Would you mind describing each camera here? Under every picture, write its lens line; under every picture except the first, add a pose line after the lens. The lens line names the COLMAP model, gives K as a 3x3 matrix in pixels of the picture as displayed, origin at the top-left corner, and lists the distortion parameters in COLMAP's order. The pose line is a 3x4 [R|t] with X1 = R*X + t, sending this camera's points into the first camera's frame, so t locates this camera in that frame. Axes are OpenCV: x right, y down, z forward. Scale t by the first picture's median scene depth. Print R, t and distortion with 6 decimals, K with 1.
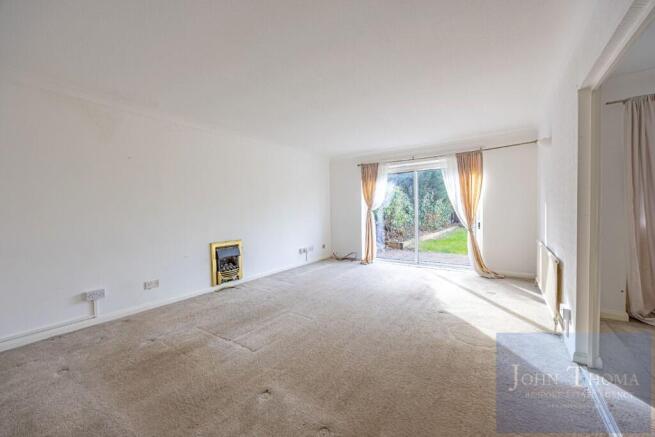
lens RADIAL K [[255.4, 0, 321.4], [0, 255.4, 220.1], [0, 0, 1]] dist [-0.004217, 0.000035]
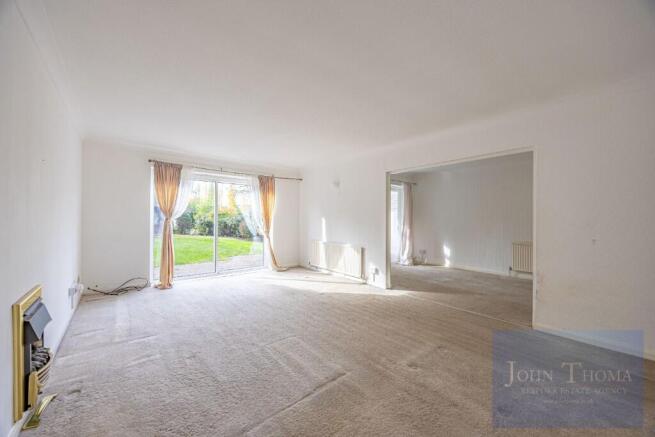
lens RADIAL K [[255.4, 0, 323.3], [0, 255.4, 217.9], [0, 0, 1]] dist [-0.004217, 0.000035]
pose [[0.254927, 0.023584, 0.966673, -0.553894], [0.022537, 0.999286, -0.030323, -0.012218], [-0.966698, 0.029516, 0.254213, 0.377515]]
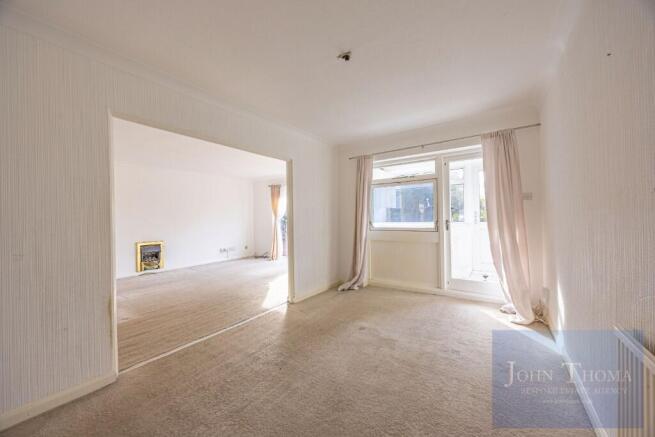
lens RADIAL K [[255.4, 0, 328.5], [0, 255.4, 219.2], [0, 0, 1]] dist [-0.004217, 0.000035]
pose [[0.999967, 0.001495, 0.007985, 0.535506], [-0.001230, 0.999453, -0.033041, 0.001587], [-0.008030, 0.033030, 0.999422, -0.390383]]
